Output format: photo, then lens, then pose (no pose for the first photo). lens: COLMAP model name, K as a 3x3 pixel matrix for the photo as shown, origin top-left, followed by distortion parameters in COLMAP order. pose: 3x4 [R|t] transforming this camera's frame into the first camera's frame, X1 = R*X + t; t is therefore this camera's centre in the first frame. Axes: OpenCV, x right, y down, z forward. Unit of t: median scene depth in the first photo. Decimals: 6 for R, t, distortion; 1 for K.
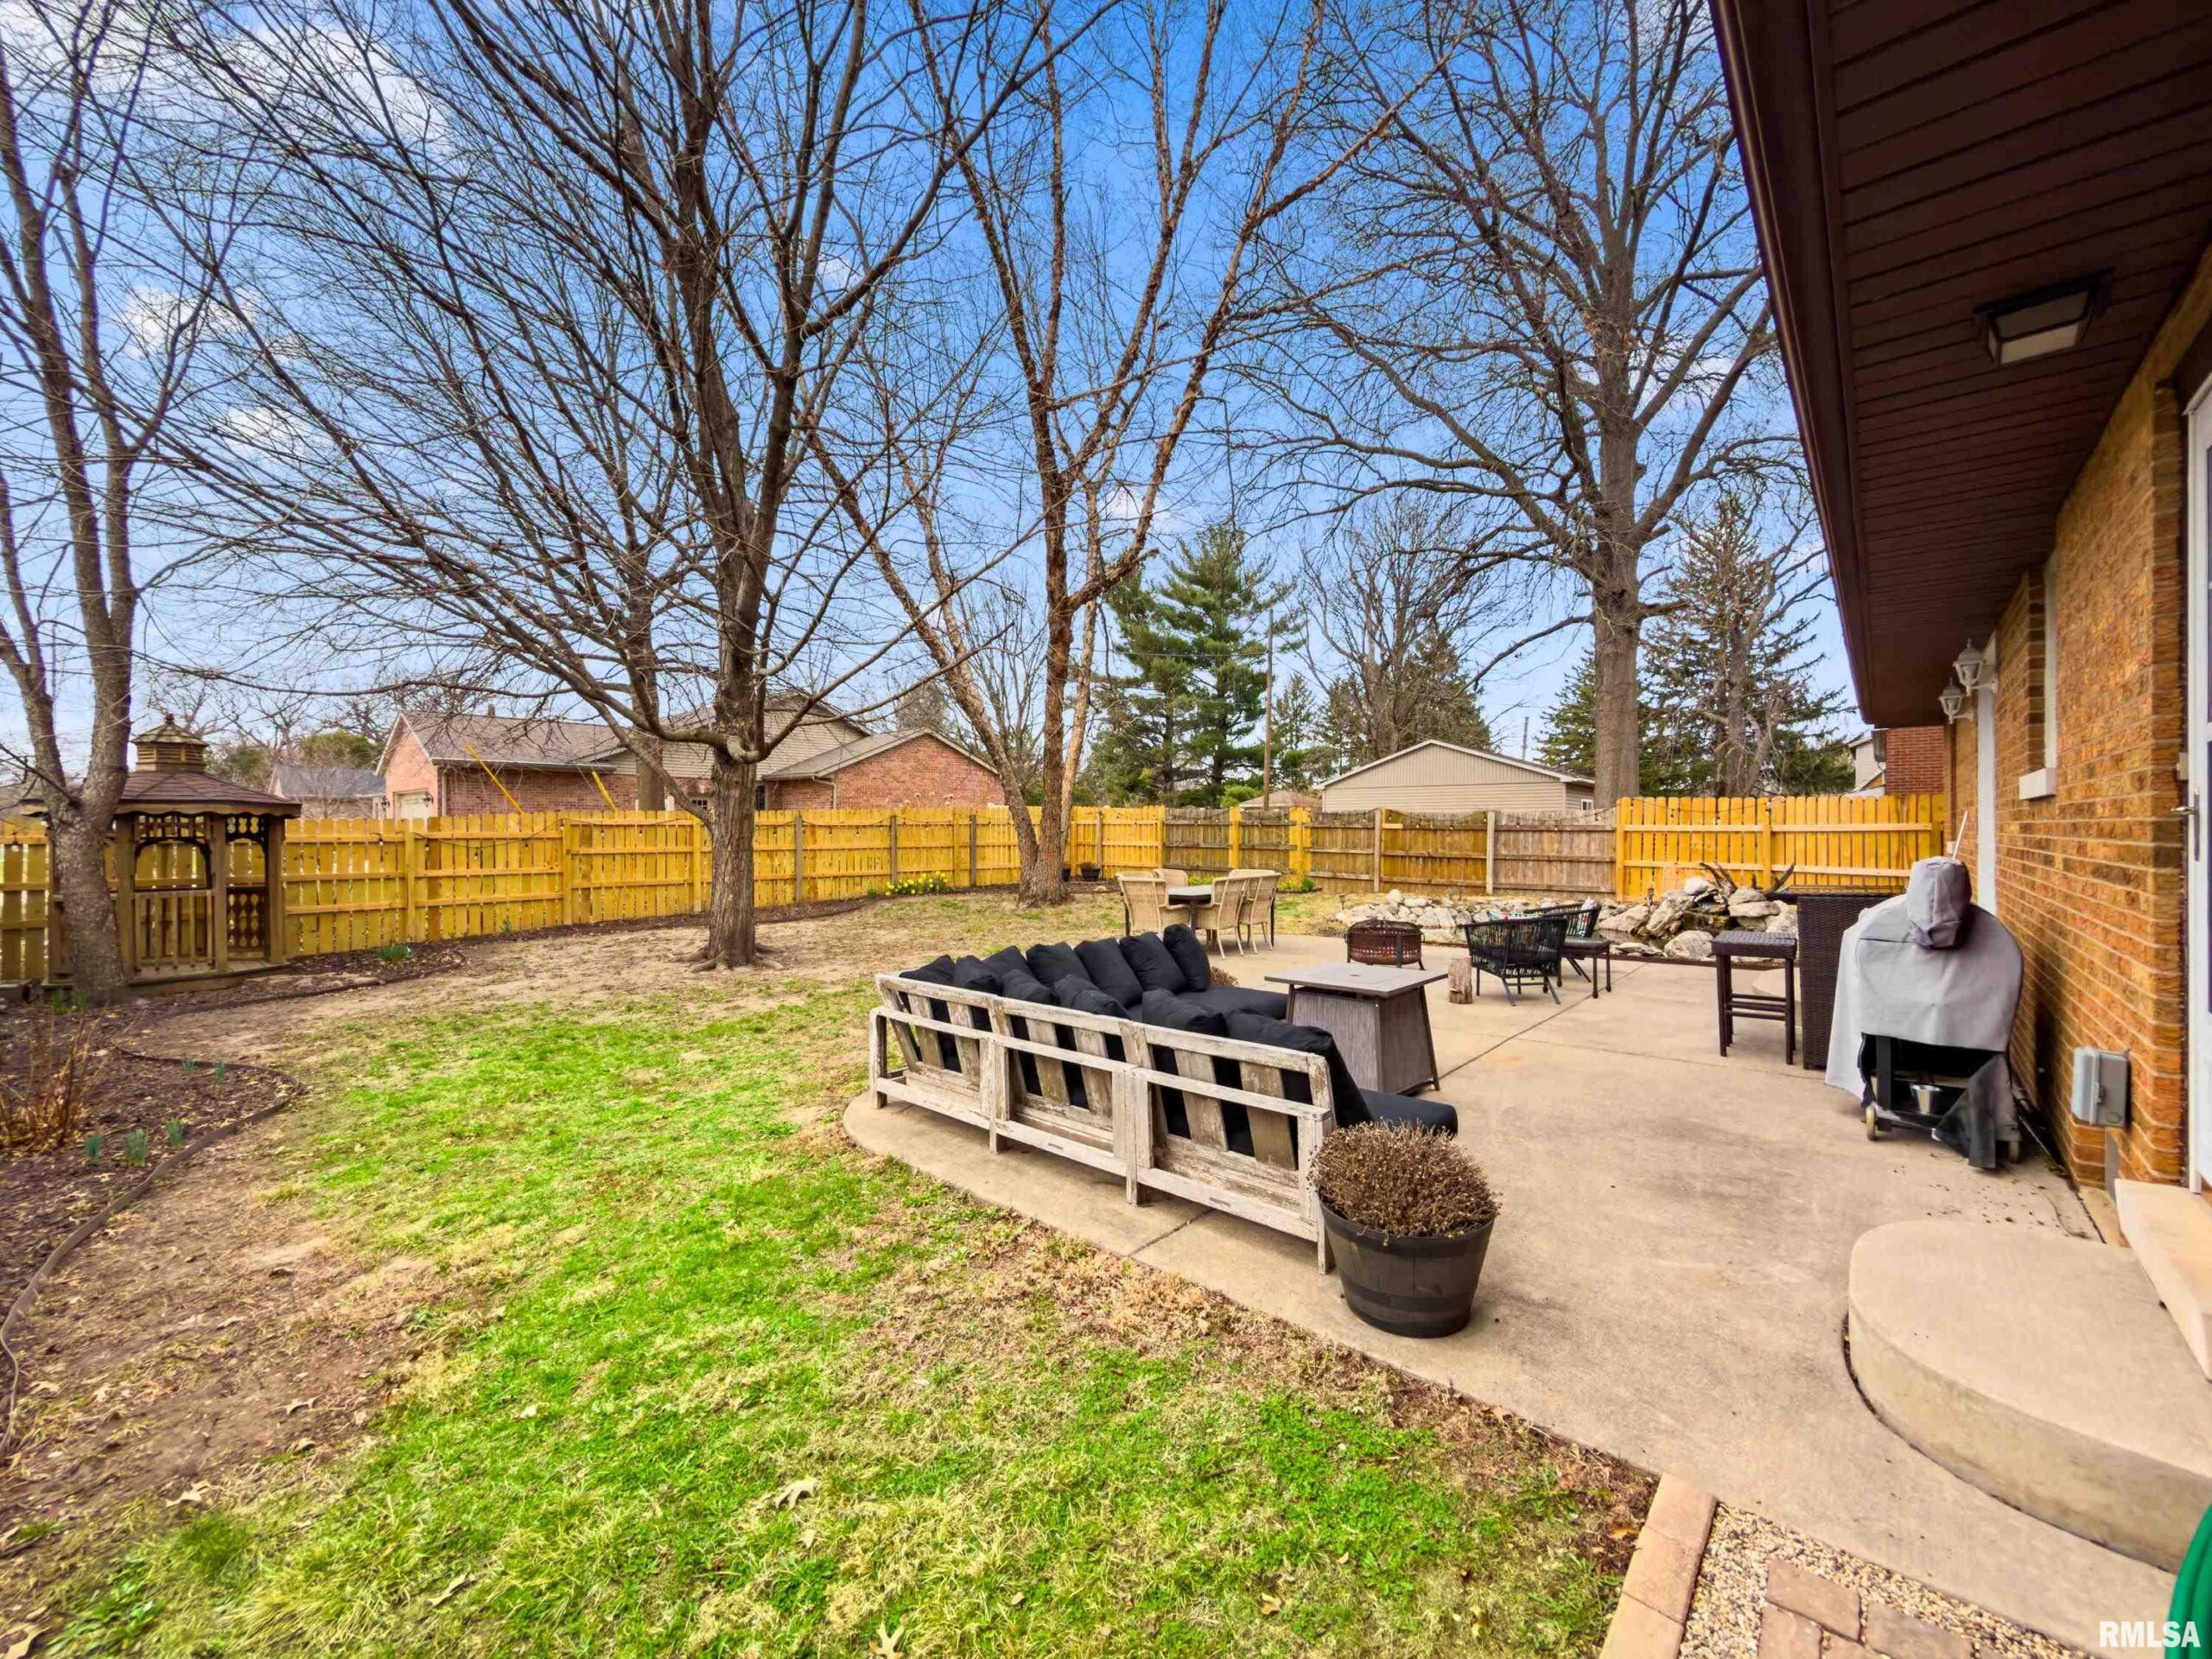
lens RADIAL K [[885.9, 0, 1110.3], [0, 885.9, 820.5], [0, 0, 1]] dist [0.000905, 0.000093]
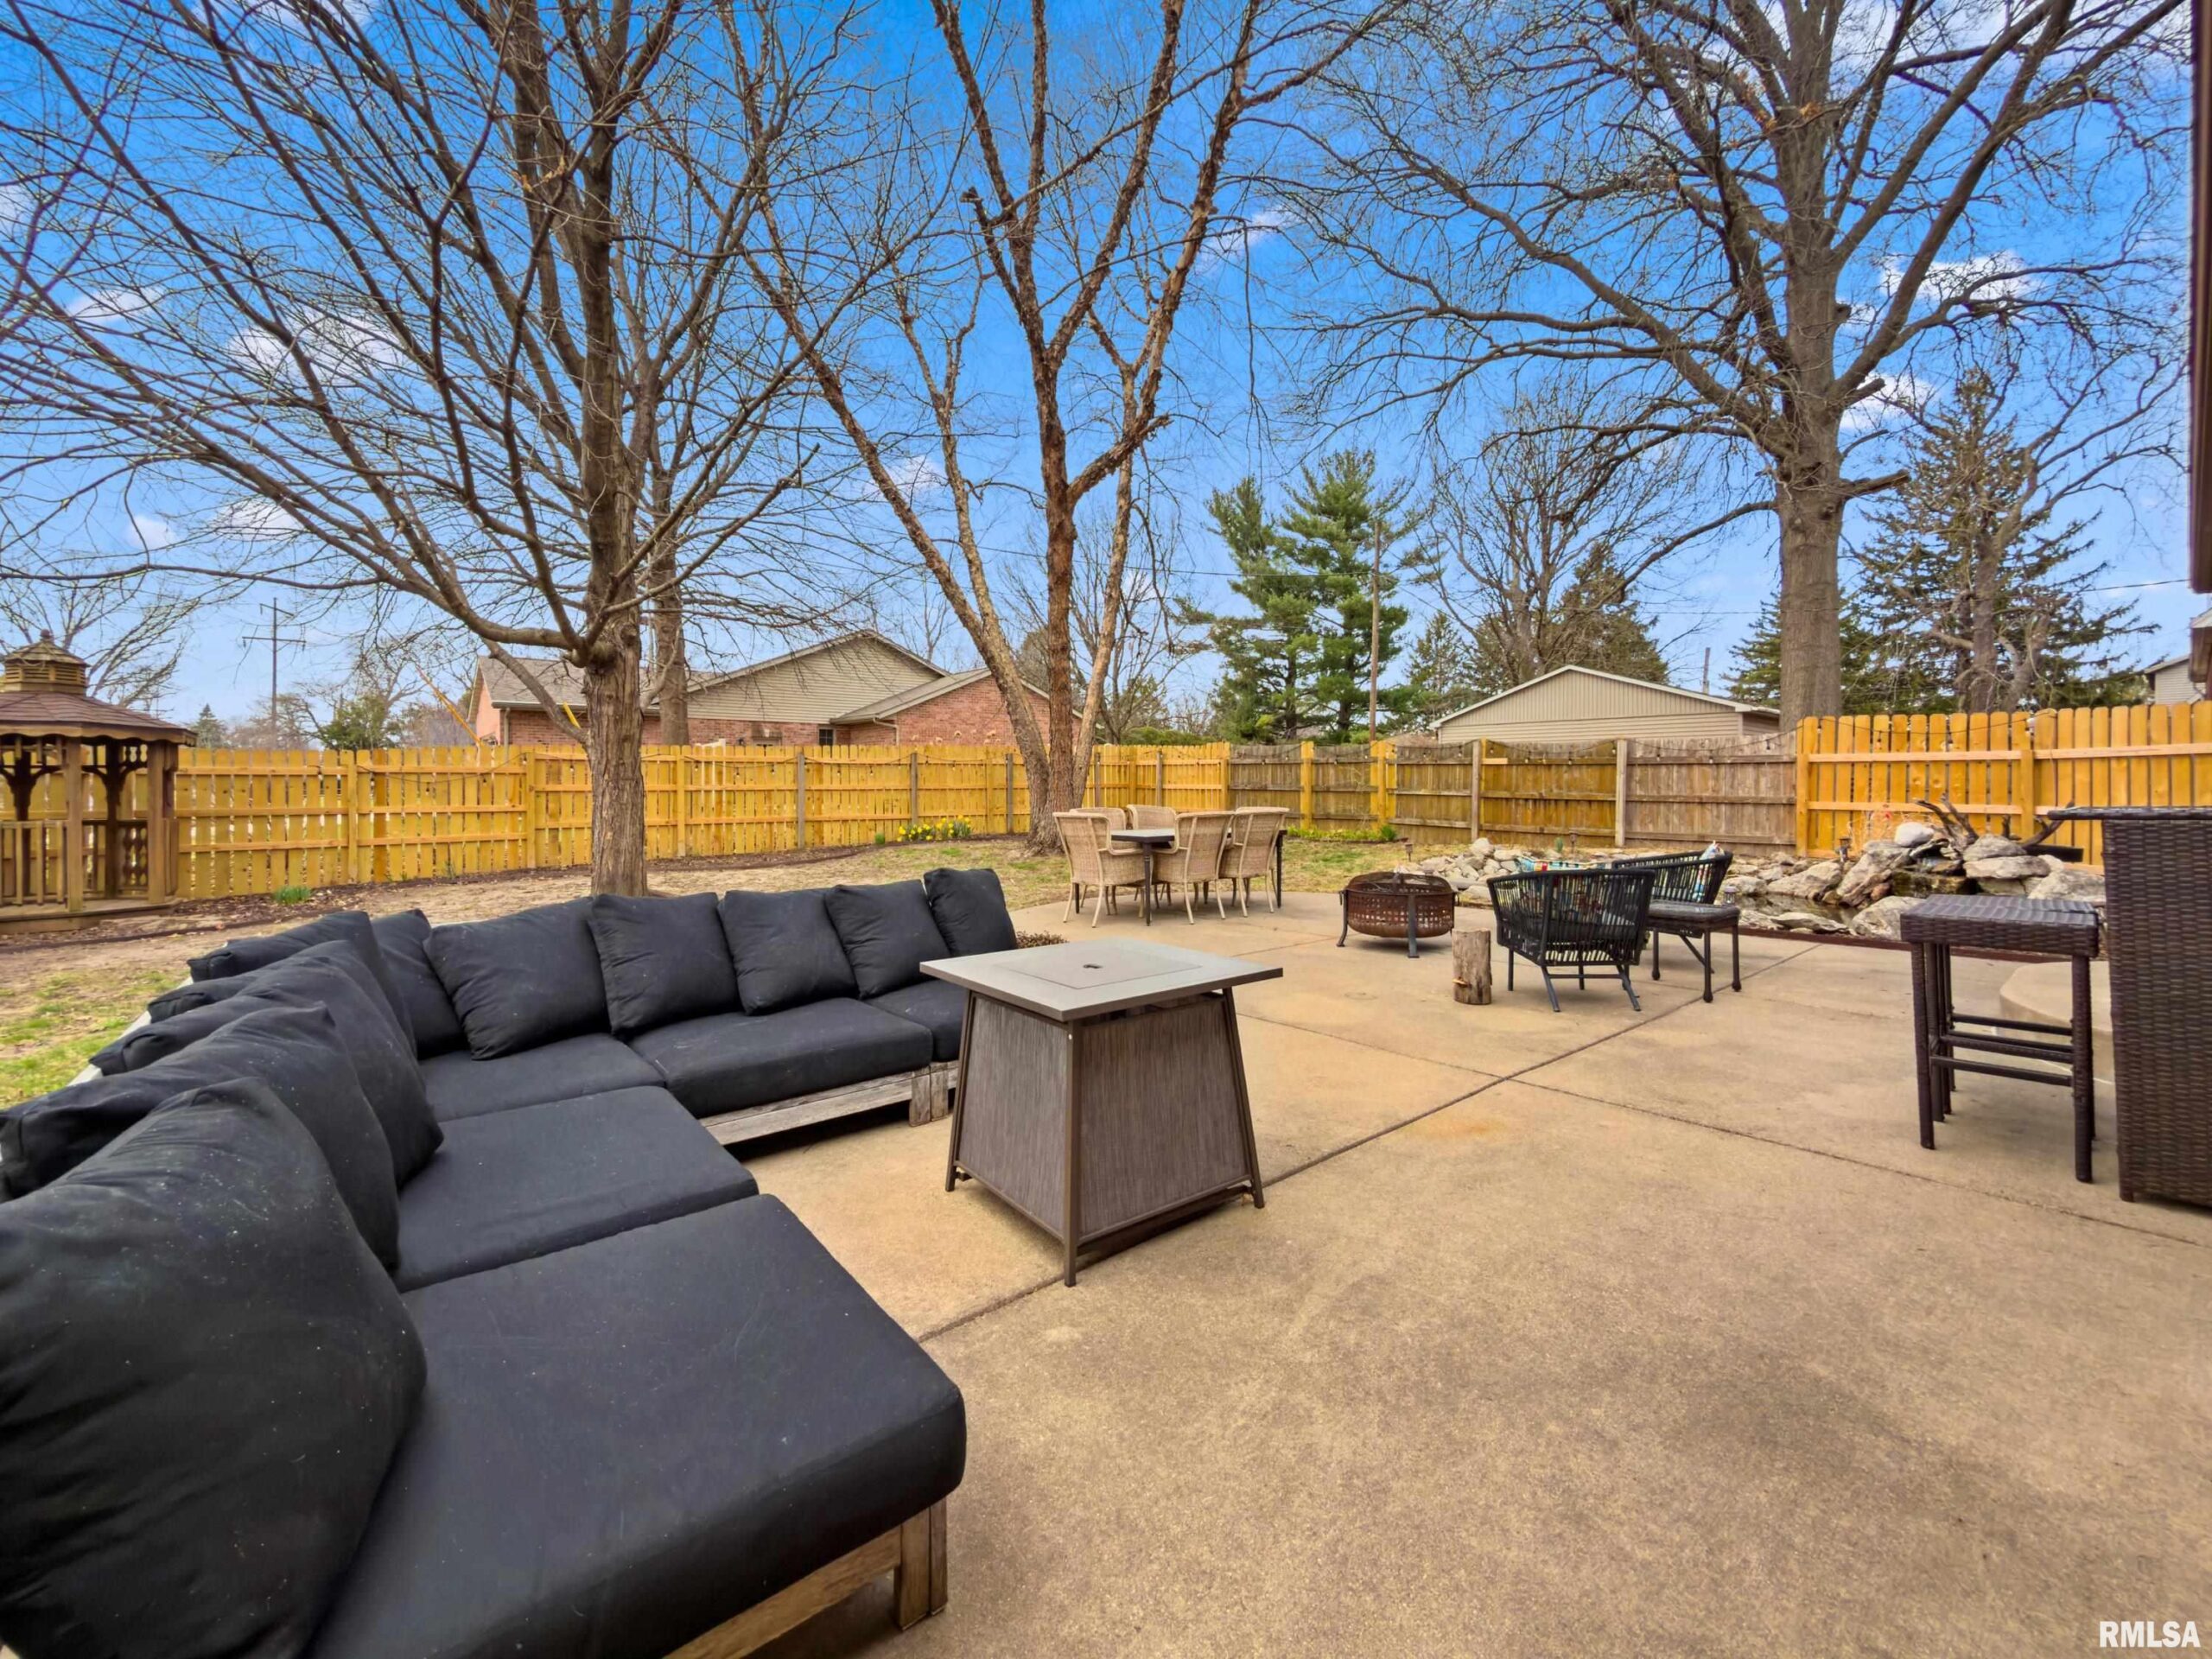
lens RADIAL K [[901.3, 0, 1109.3], [0, 901.3, 775.2], [0, 0, 1]] dist [-0.001086, -0.000719]
pose [[0.987564, -0.002109, -0.157205, 0.067104], [0.002100, 0.999998, -0.000227, 0.012132], [0.157205, -0.000106, 0.987566, 0.090773]]
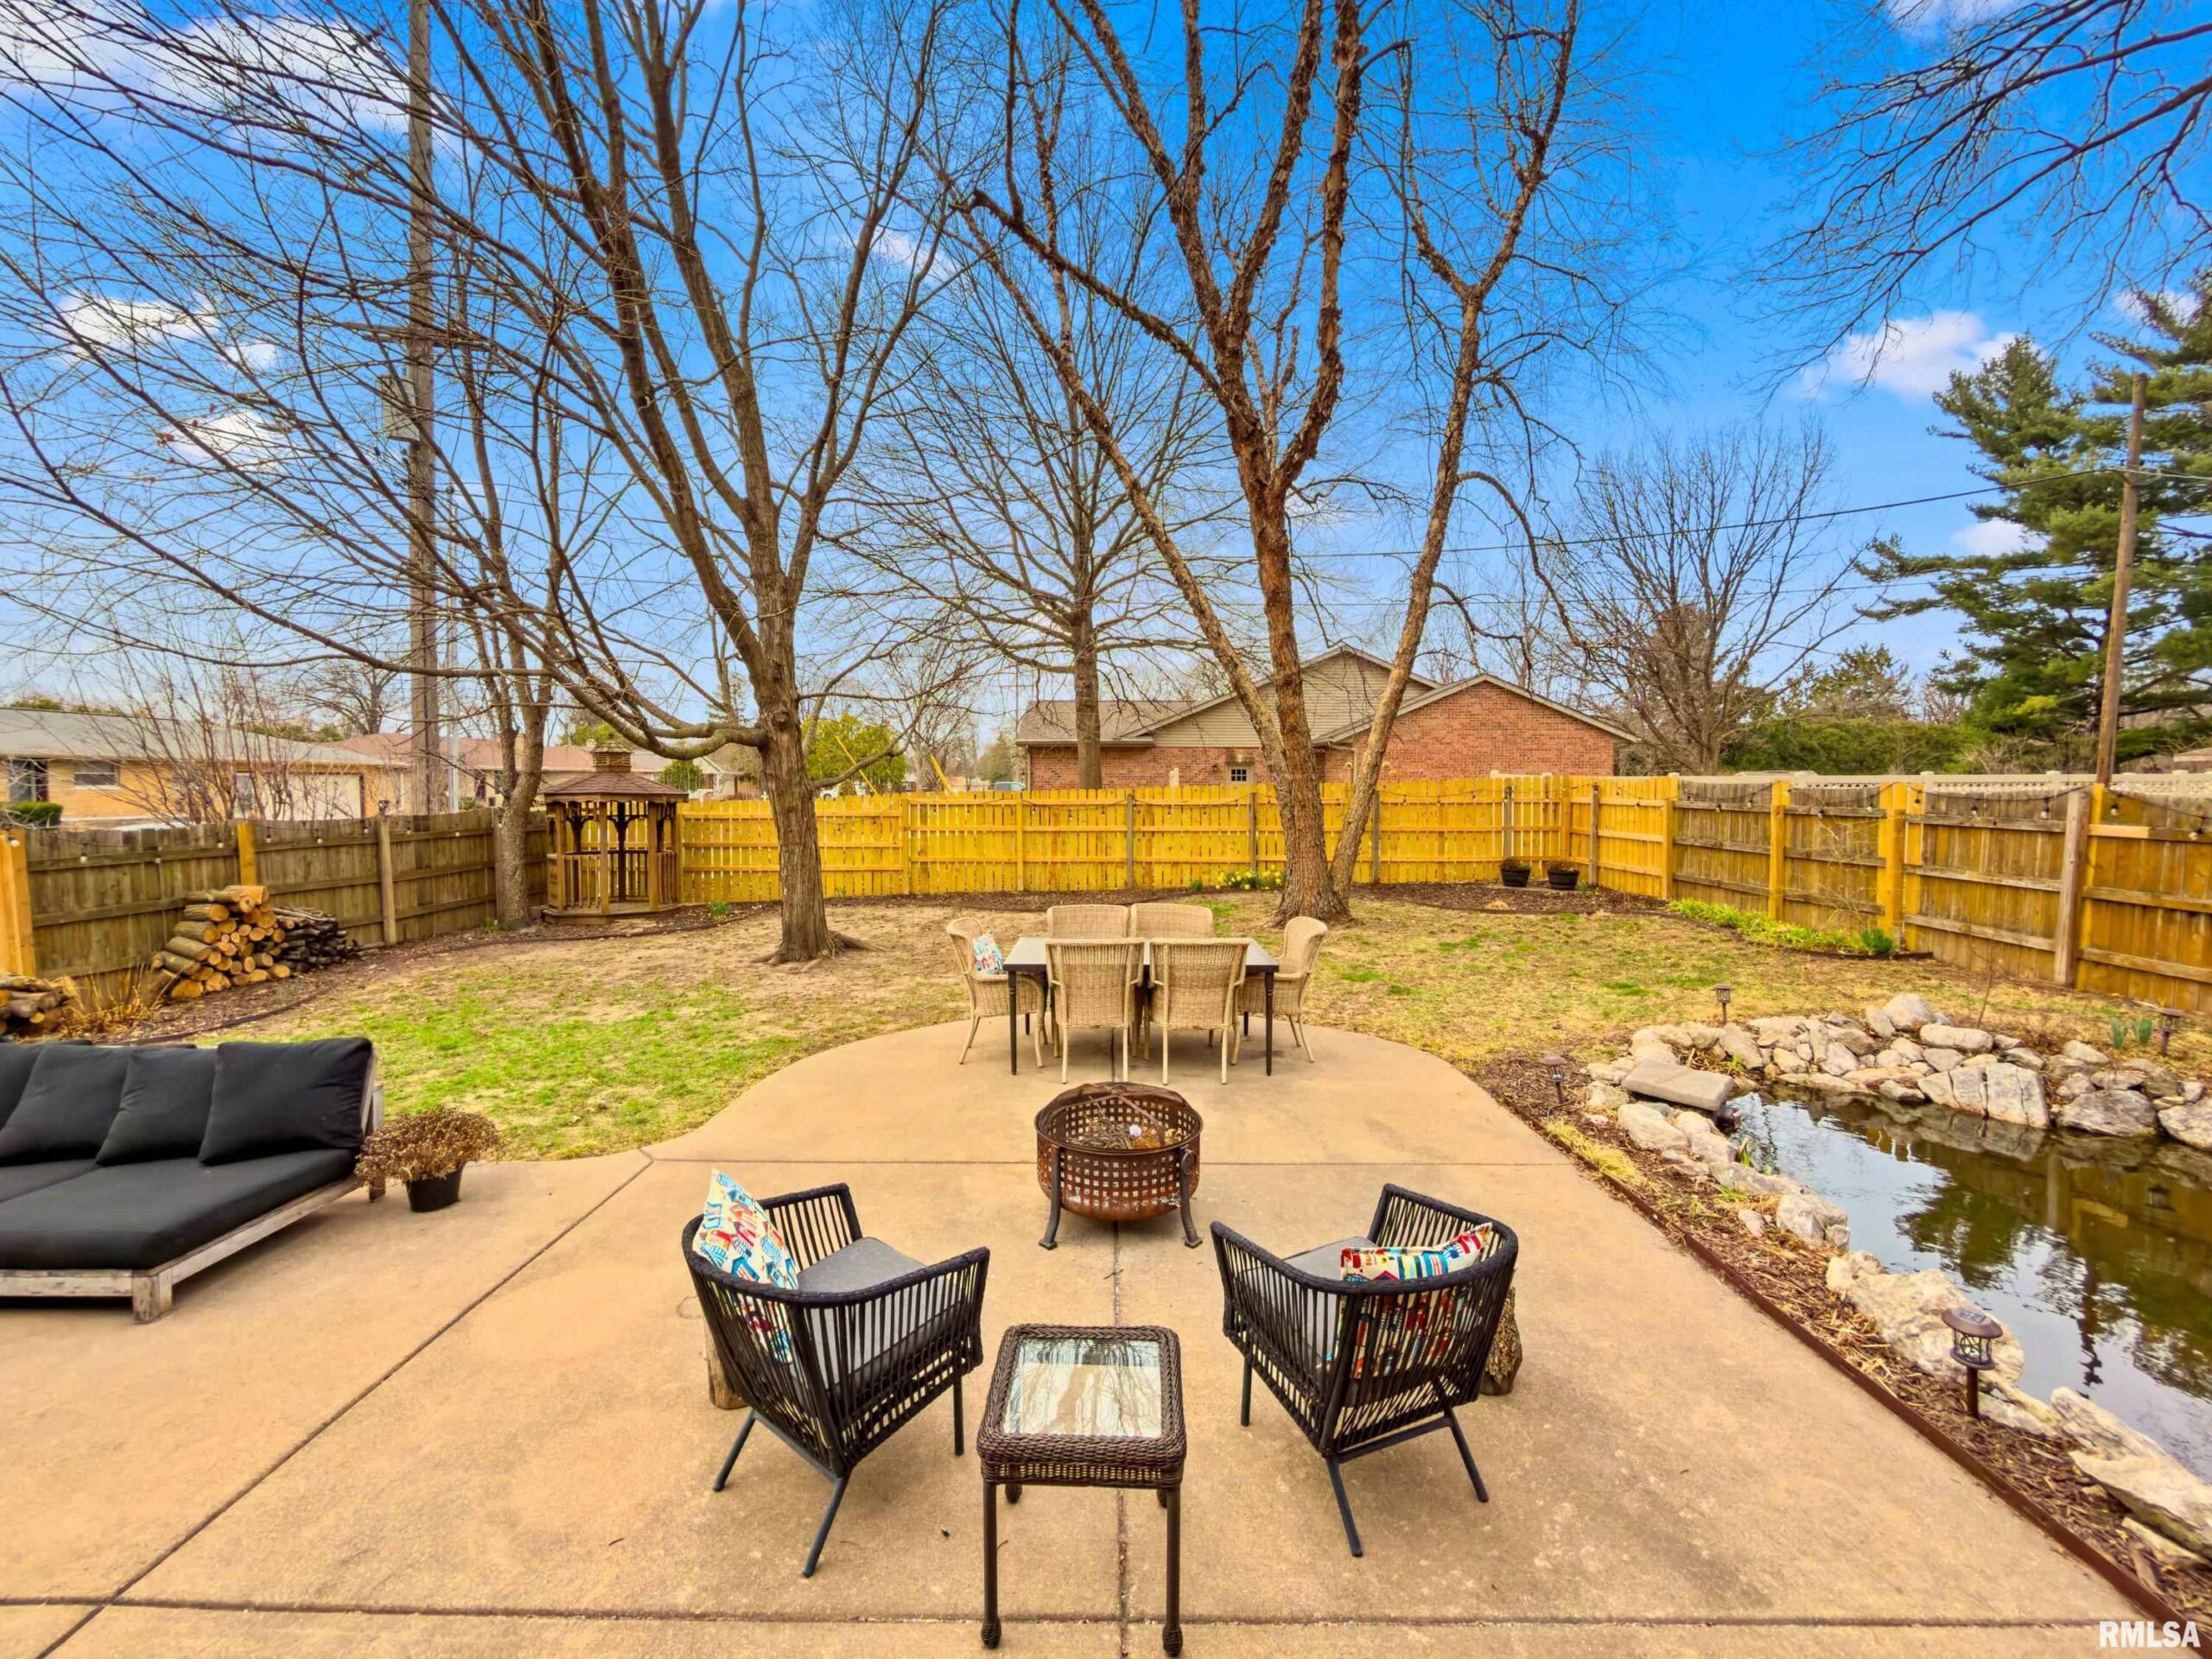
lens RADIAL K [[885.9, 0, 1110.3], [0, 885.9, 820.5], [0, 0, 1]] dist [0.000905, 0.000093]
pose [[0.653213, 0.032069, -0.756495, 0.214039], [0.005534, 0.998874, 0.047122, -0.013905], [0.757154, -0.034968, 0.652300, 0.246283]]
